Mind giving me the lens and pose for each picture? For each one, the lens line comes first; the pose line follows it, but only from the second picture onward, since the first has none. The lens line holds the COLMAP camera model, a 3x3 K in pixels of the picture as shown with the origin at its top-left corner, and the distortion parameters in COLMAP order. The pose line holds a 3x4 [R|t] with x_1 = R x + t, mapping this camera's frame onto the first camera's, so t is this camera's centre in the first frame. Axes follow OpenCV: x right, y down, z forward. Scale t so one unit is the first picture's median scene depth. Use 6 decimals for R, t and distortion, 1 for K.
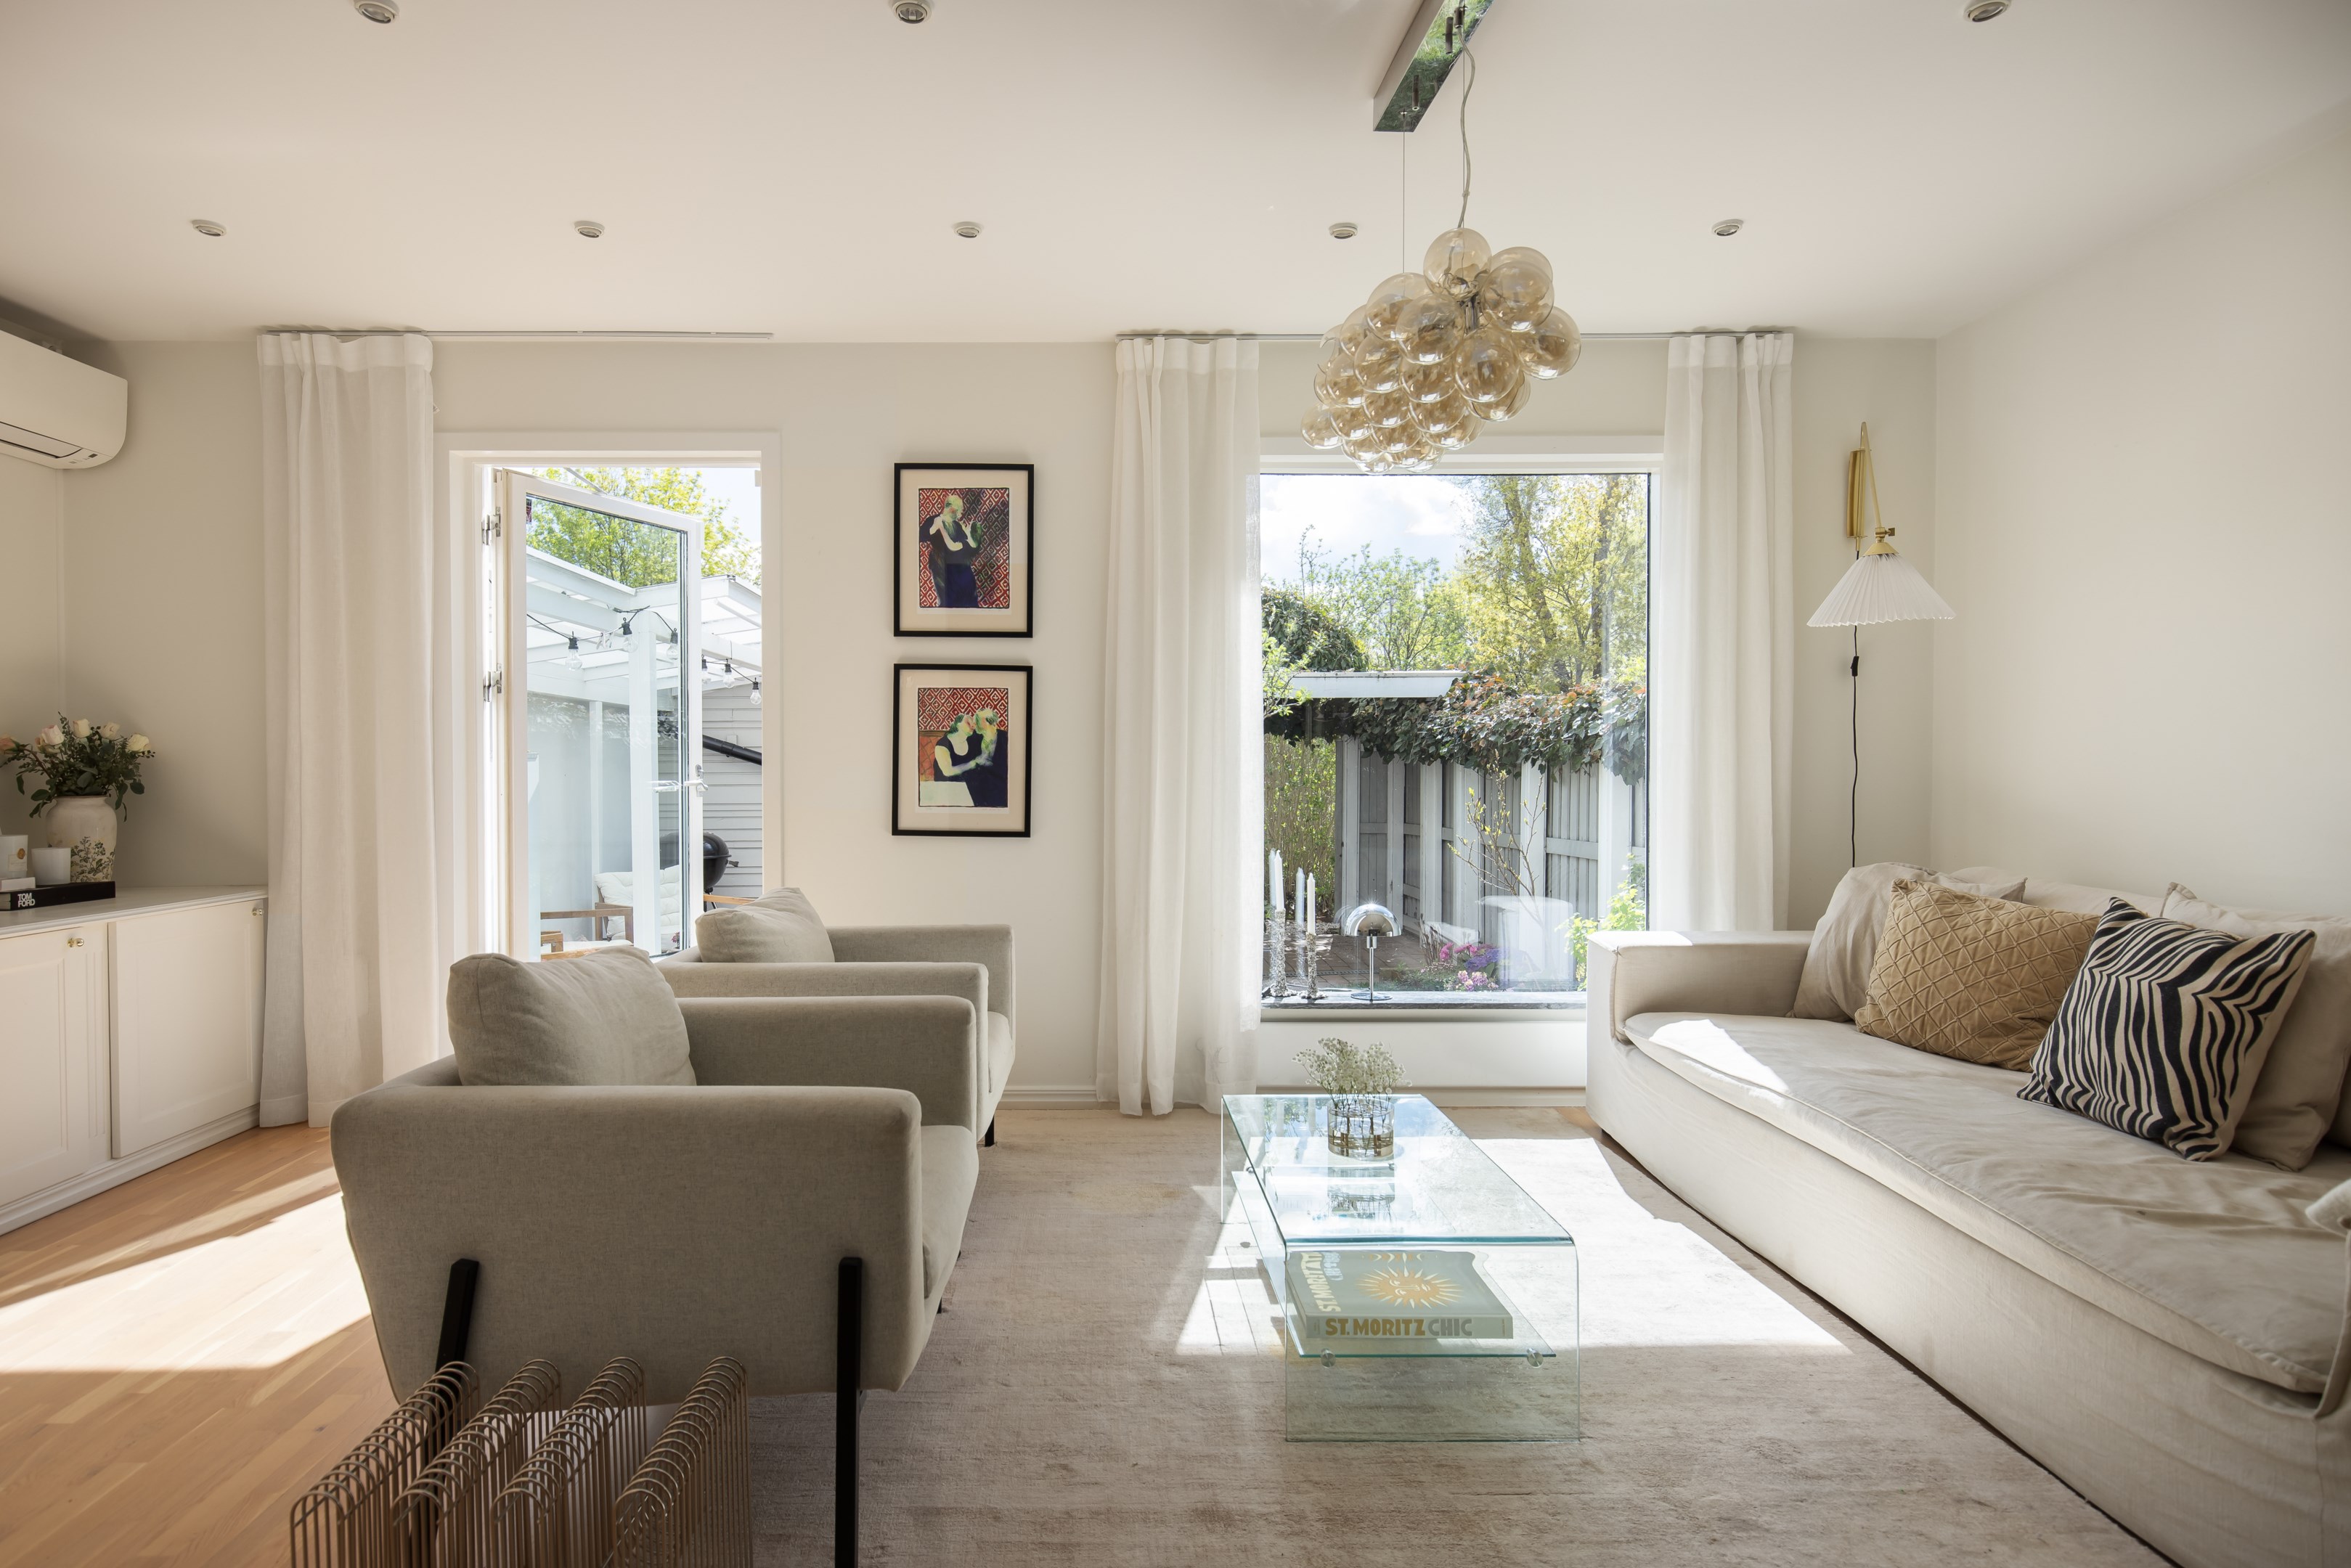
lens RADIAL K [[1306.2, 0, 1166.0], [0, 1306.2, 783.9], [0, 0, 1]] dist [0.002614, 0.000565]
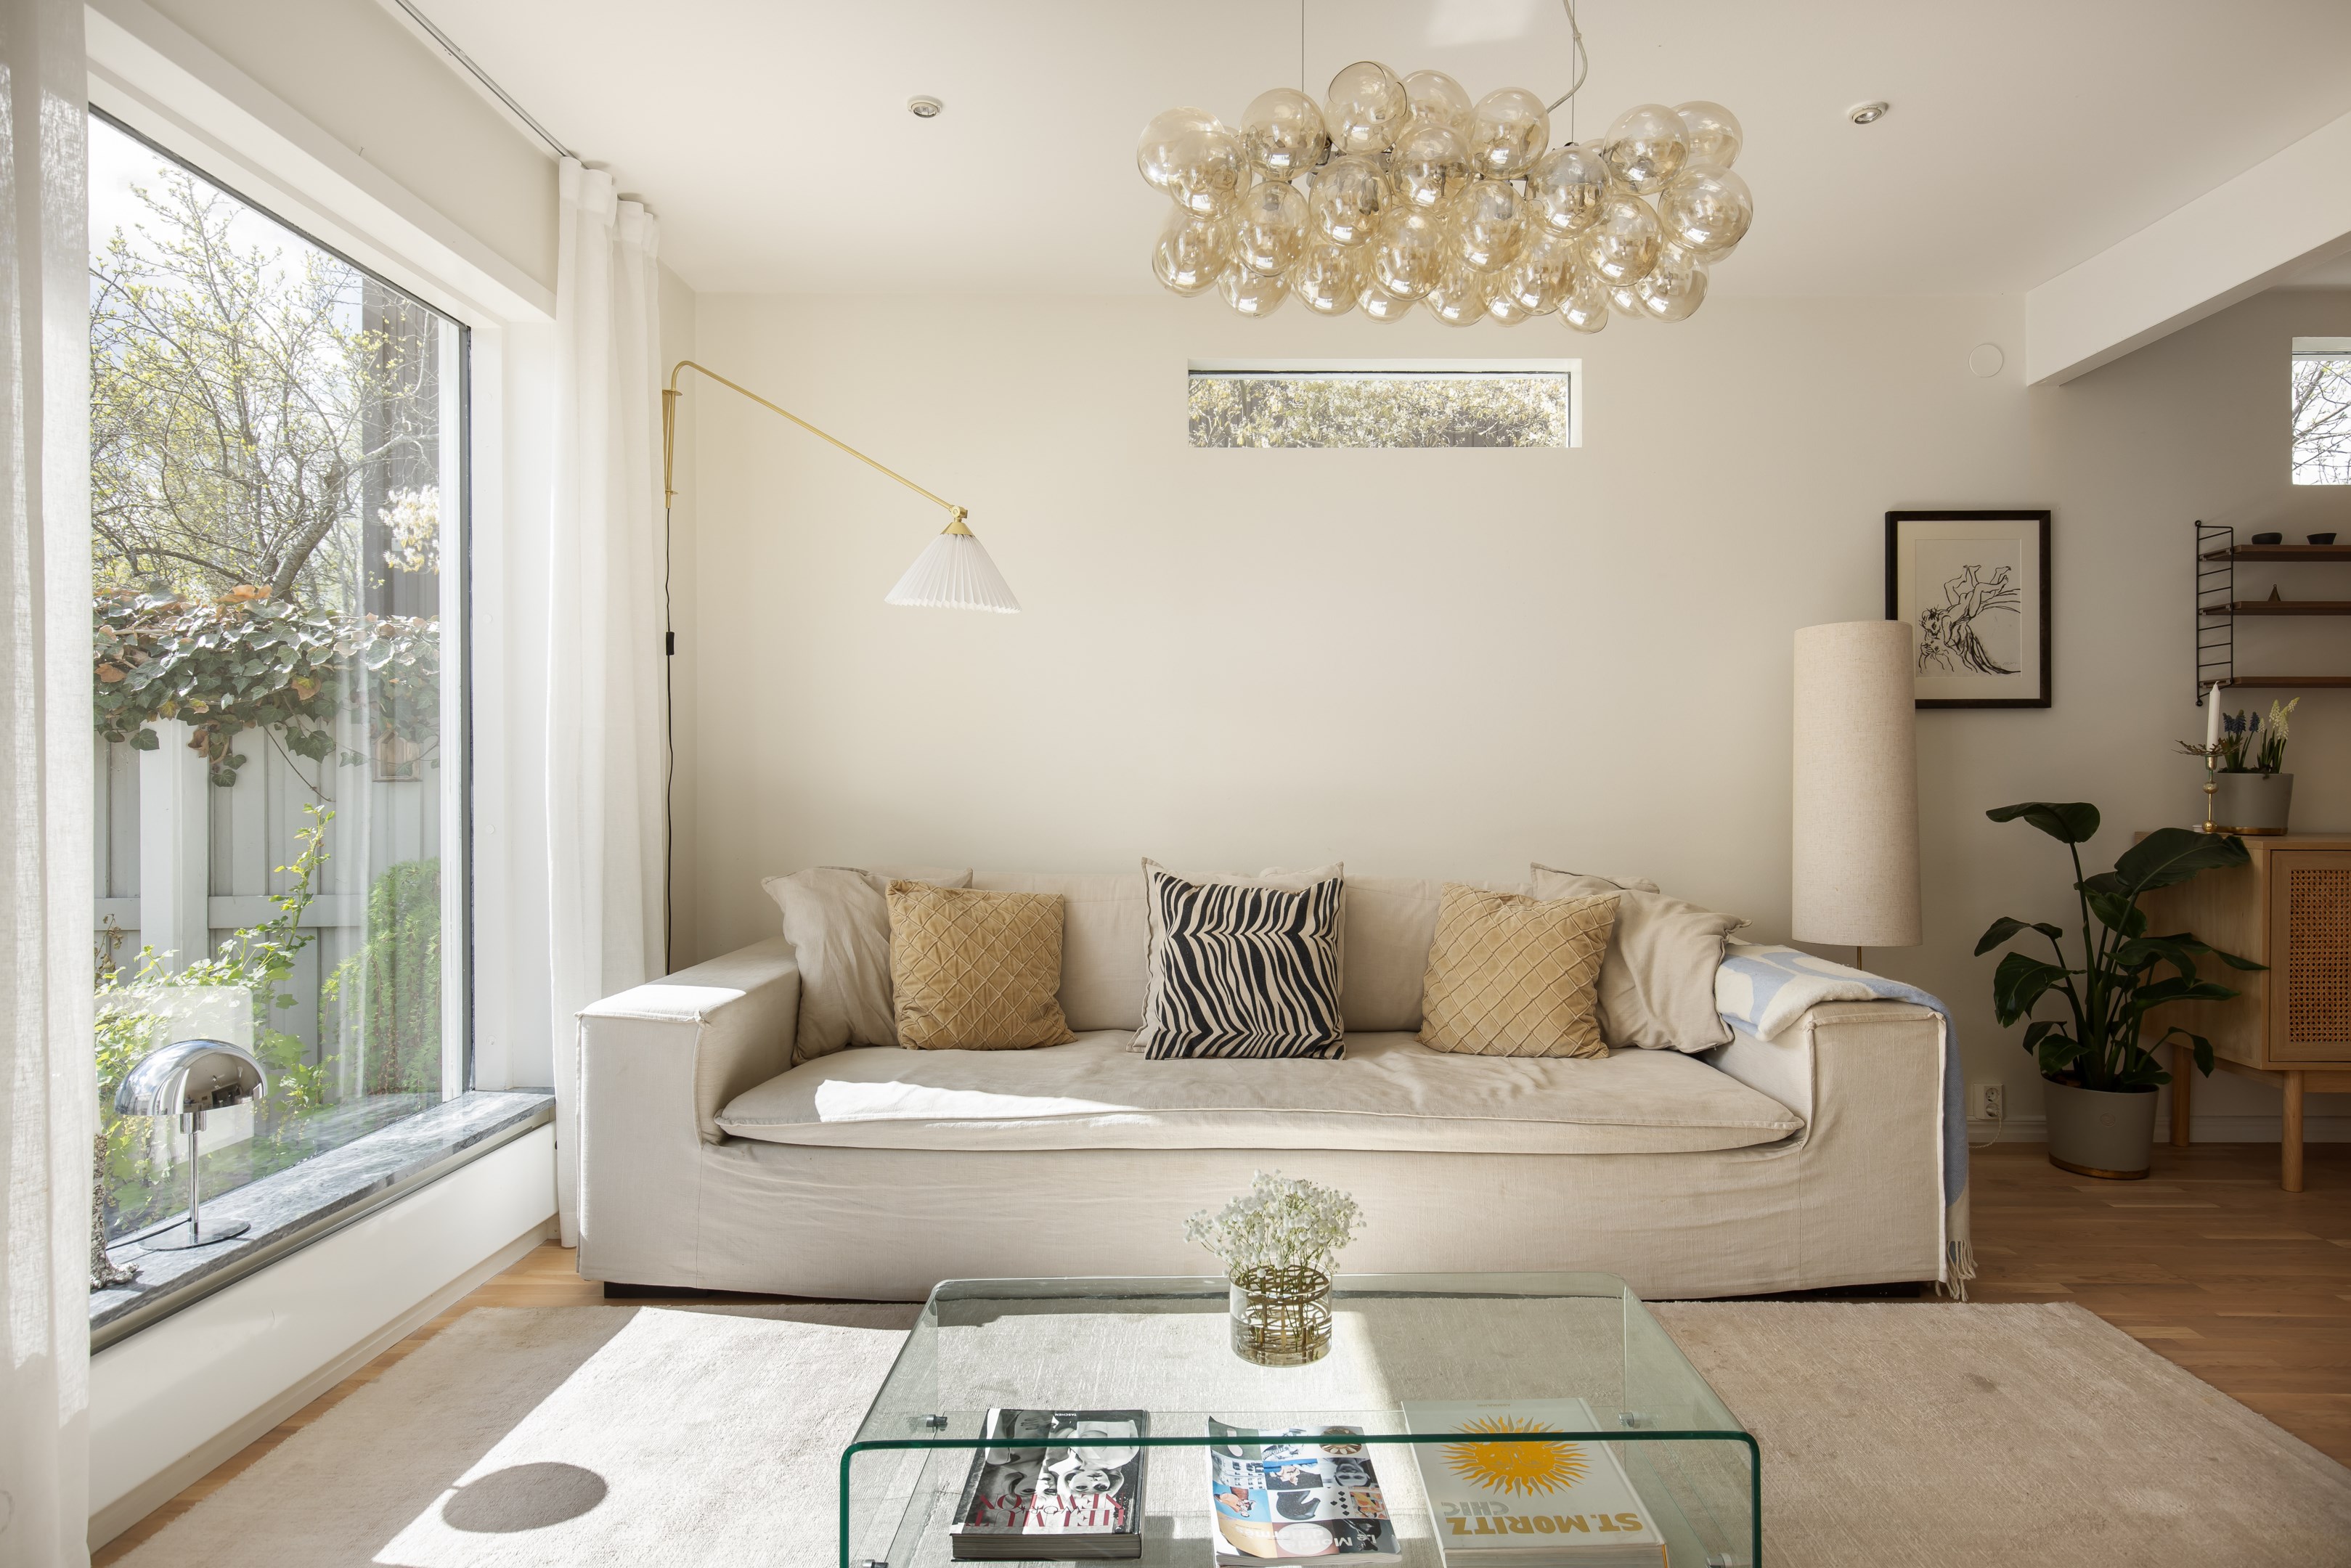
lens RADIAL K [[1306.2, 0, 1173.8], [0, 1306.2, 785.7], [0, 0, 1]] dist [0.002614, 0.000565]
pose [[0.063603, -0.002357, 0.997972, -0.494619], [0.012179, 0.999925, 0.001586, 0.008196], [-0.997901, 0.012054, 0.063627, 1.014889]]
